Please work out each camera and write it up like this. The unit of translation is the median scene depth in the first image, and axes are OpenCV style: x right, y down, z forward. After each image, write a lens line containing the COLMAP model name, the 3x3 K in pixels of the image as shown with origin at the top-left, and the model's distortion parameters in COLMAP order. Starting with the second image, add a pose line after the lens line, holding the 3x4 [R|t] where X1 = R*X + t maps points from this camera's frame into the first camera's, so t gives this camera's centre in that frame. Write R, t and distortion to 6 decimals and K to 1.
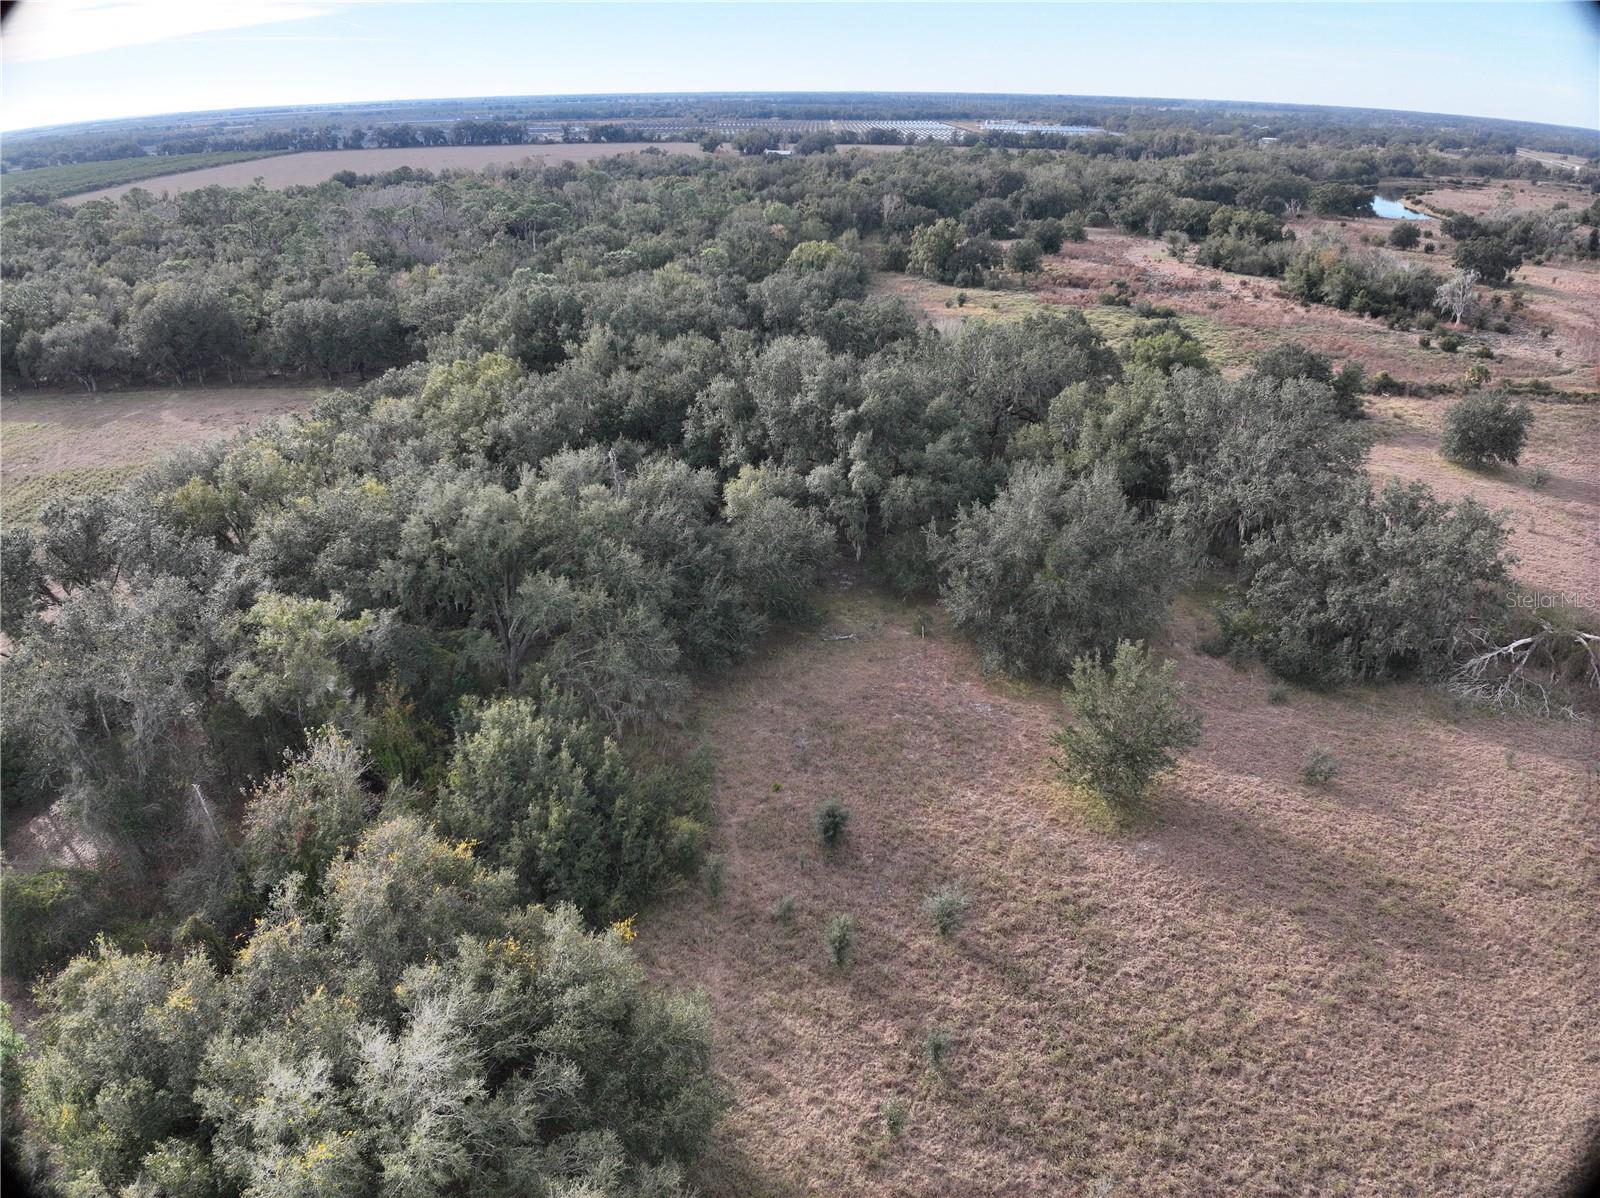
lens RADIAL K [[1154.6, 0, 800.0], [0, 1154.6, 599.0], [0, 0, 1]] dist [-0.095880, -0.024389]
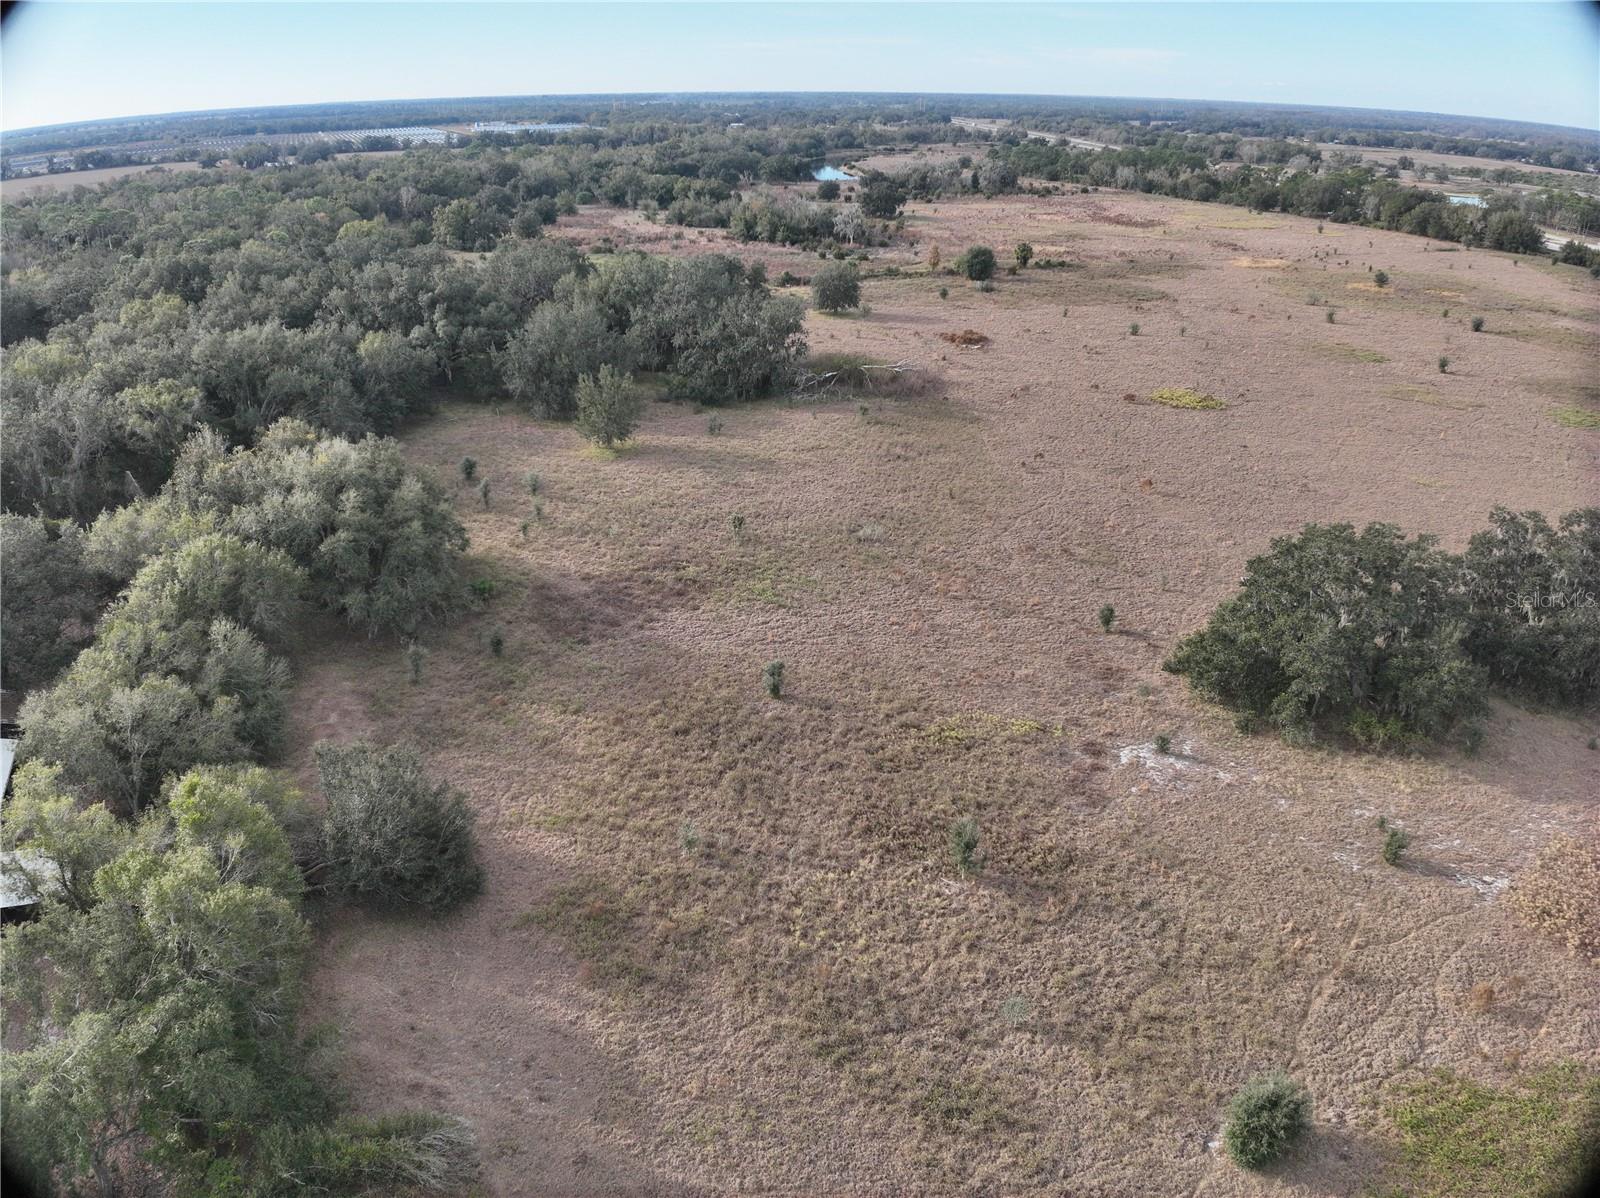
lens RADIAL K [[1154.6, 0, 800.0], [0, 1154.6, 599.0], [0, 0, 1]] dist [-0.095880, -0.024389]
pose [[0.916319, -0.167278, 0.363837, -0.036860], [0.167391, 0.985388, 0.031471, 0.083471], [-0.363785, 0.032066, 0.930931, -0.184883]]
